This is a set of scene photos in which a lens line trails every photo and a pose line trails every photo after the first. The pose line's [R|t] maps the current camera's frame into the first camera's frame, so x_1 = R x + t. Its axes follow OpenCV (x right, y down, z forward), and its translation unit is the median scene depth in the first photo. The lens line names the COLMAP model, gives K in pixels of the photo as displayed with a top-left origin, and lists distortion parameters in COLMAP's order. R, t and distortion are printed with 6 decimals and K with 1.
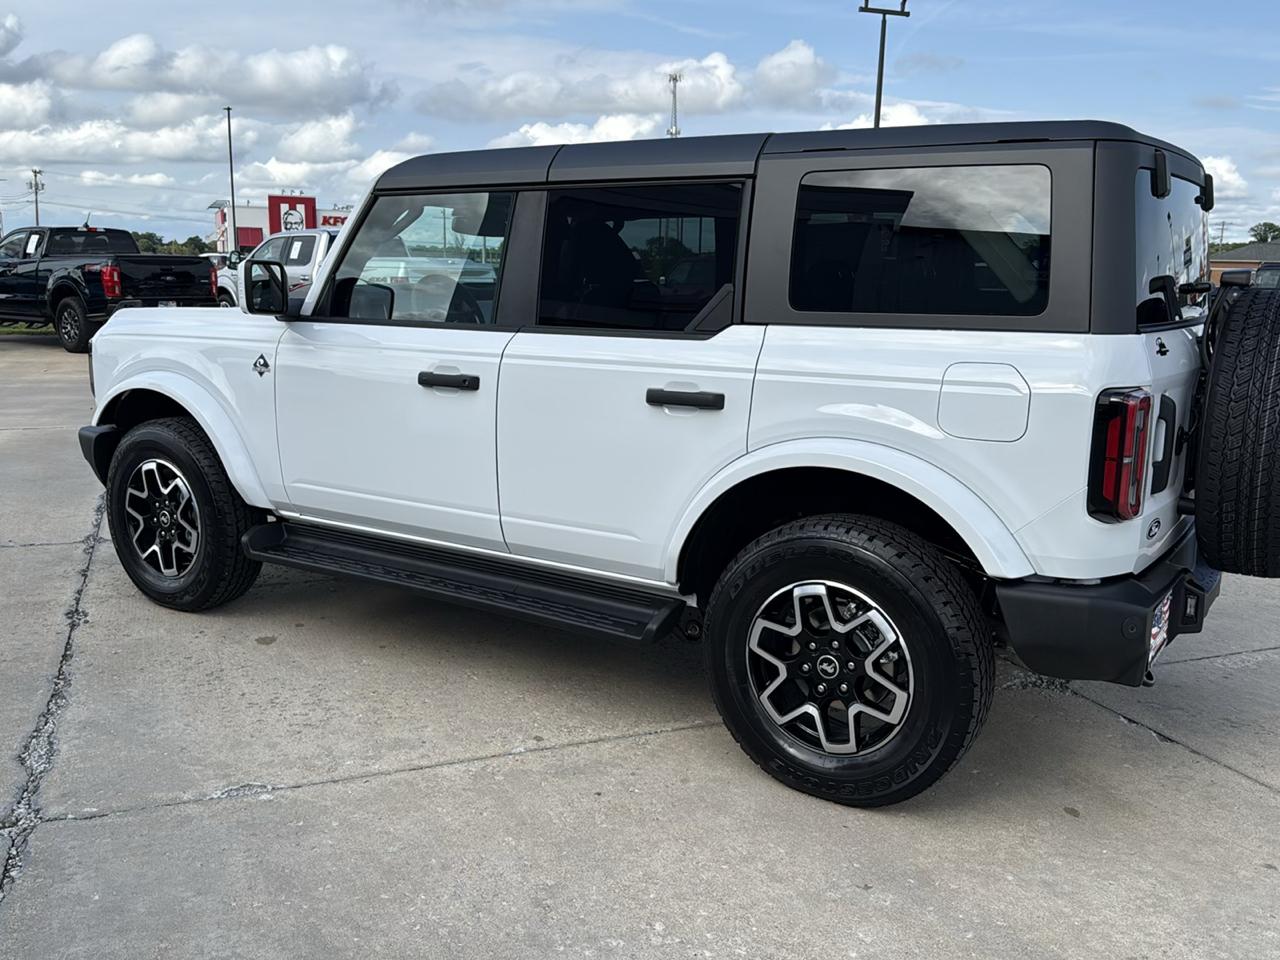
lens RADIAL K [[1131.4, 0, 642.2], [0, 1131.4, 484.3], [0, 0, 1]] dist [0.117361, -0.210488]
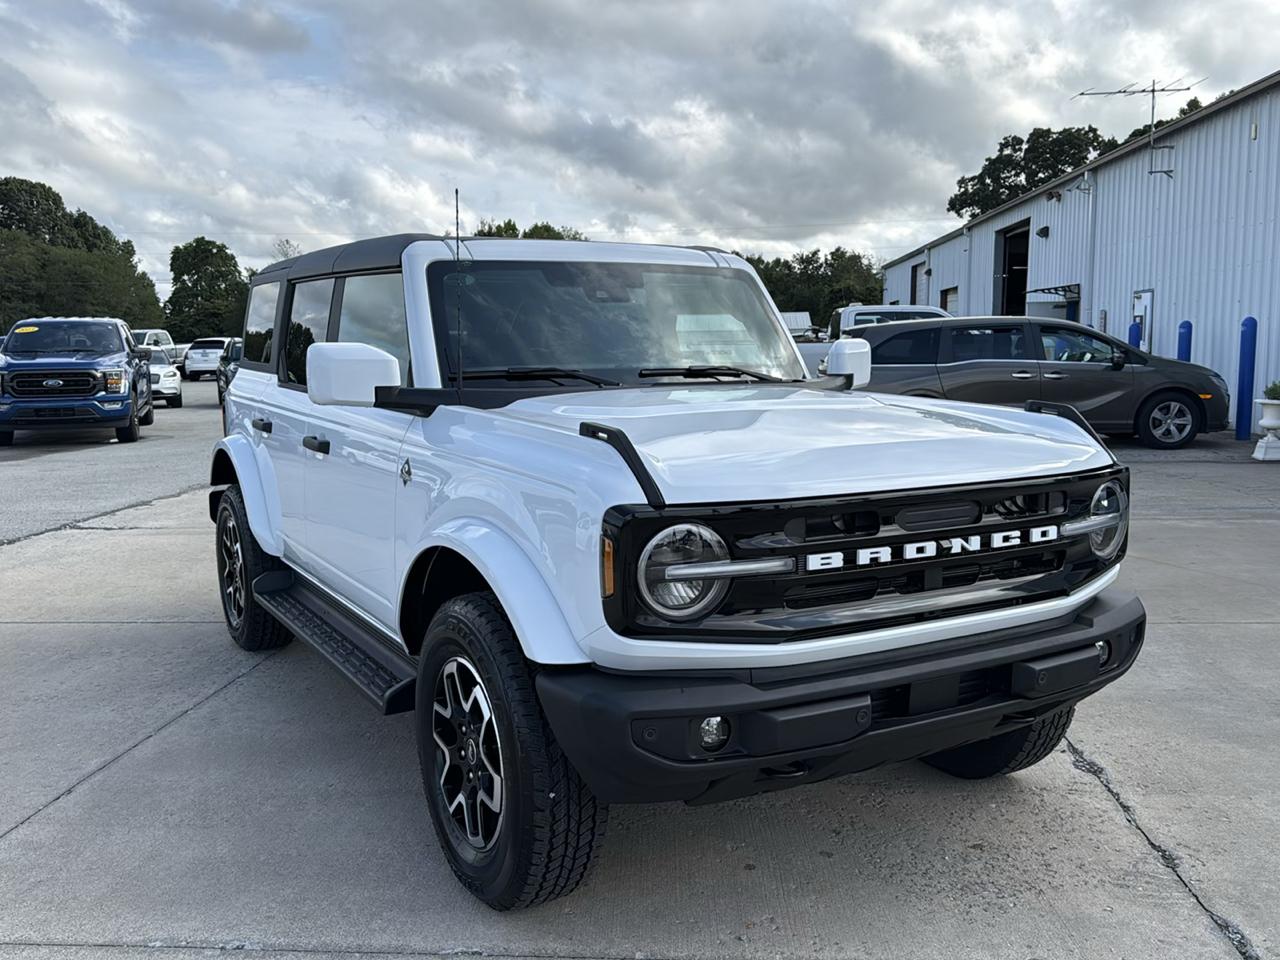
lens RADIAL K [[1131.4, 0, 645.7], [0, 1131.4, 479.2], [0, 0, 1]] dist [0.117361, -0.210488]
pose [[-0.895338, -0.067007, 0.440318, -0.746673], [0.074668, 0.952044, 0.296710, -0.471063], [-0.439084, 0.298533, -0.847398, 2.379082]]
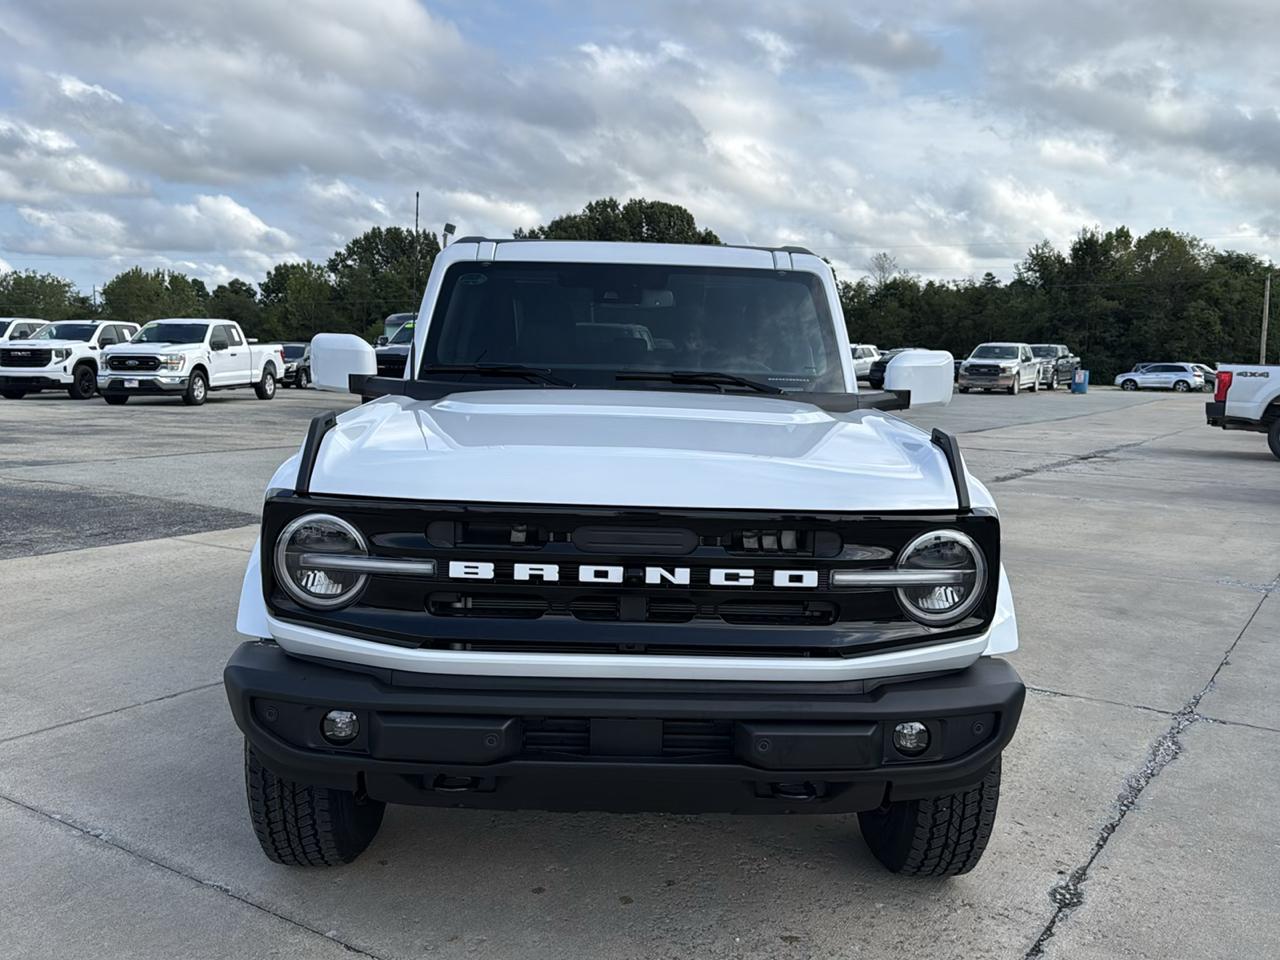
lens RADIAL K [[1131.4, 0, 646.9], [0, 1131.4, 484.4], [0, 0, 1]] dist [0.117361, -0.210488]
pose [[-0.563885, -0.135176, 0.814715, -1.150488], [0.118145, 0.963162, 0.241578, -0.400488], [-0.817359, 0.232477, -0.527142, 1.989675]]
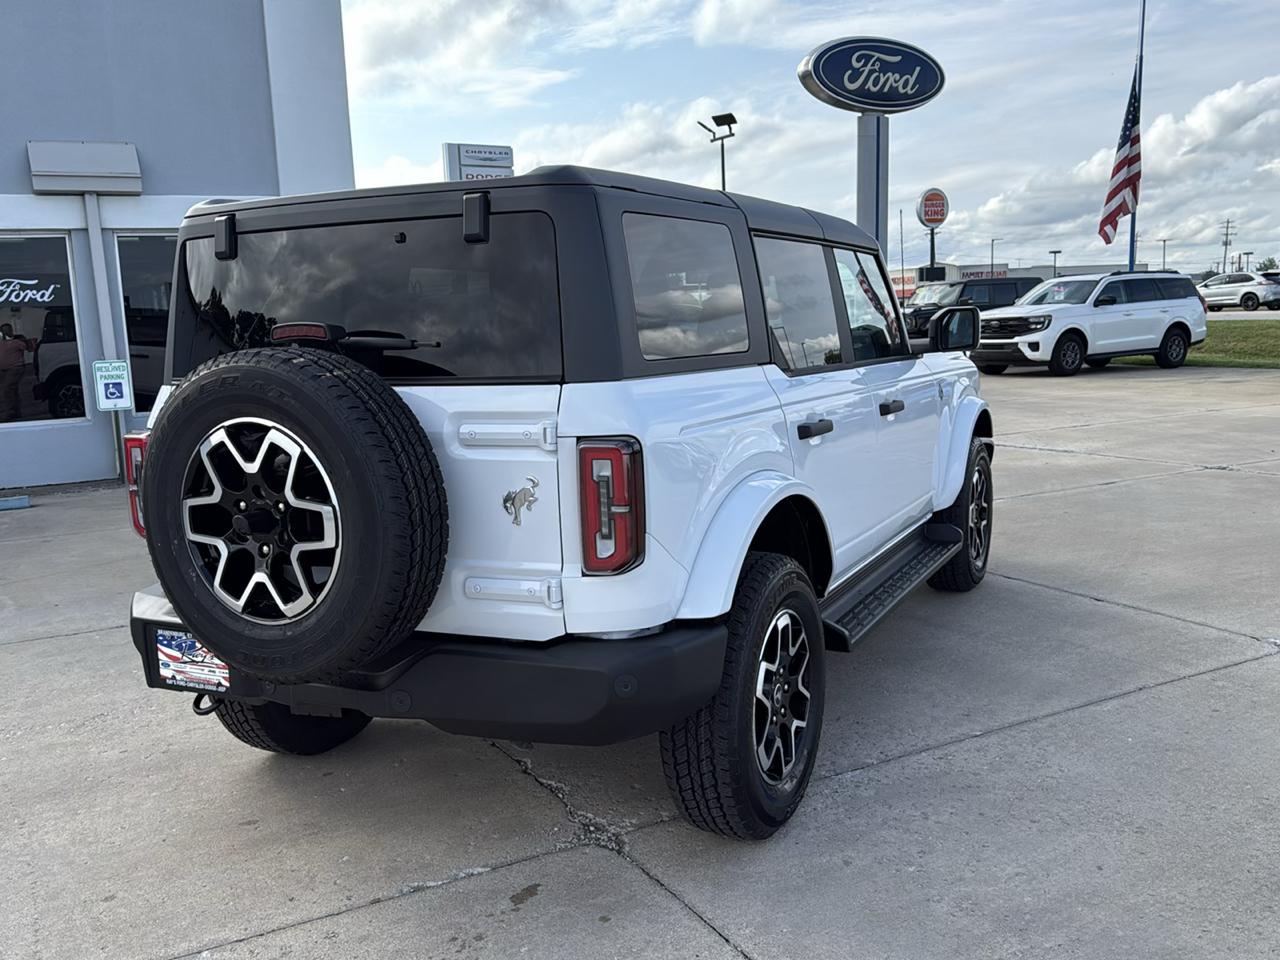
lens RADIAL K [[1131.4, 0, 647.4], [0, 1131.4, 477.7], [0, 0, 1]] dist [0.117361, -0.210488]
pose [[0.113175, 0.114200, -0.986990, 1.317521], [-0.148975, 0.984093, 0.096782, -0.180899], [0.982343, 0.136084, 0.128388, 1.084409]]
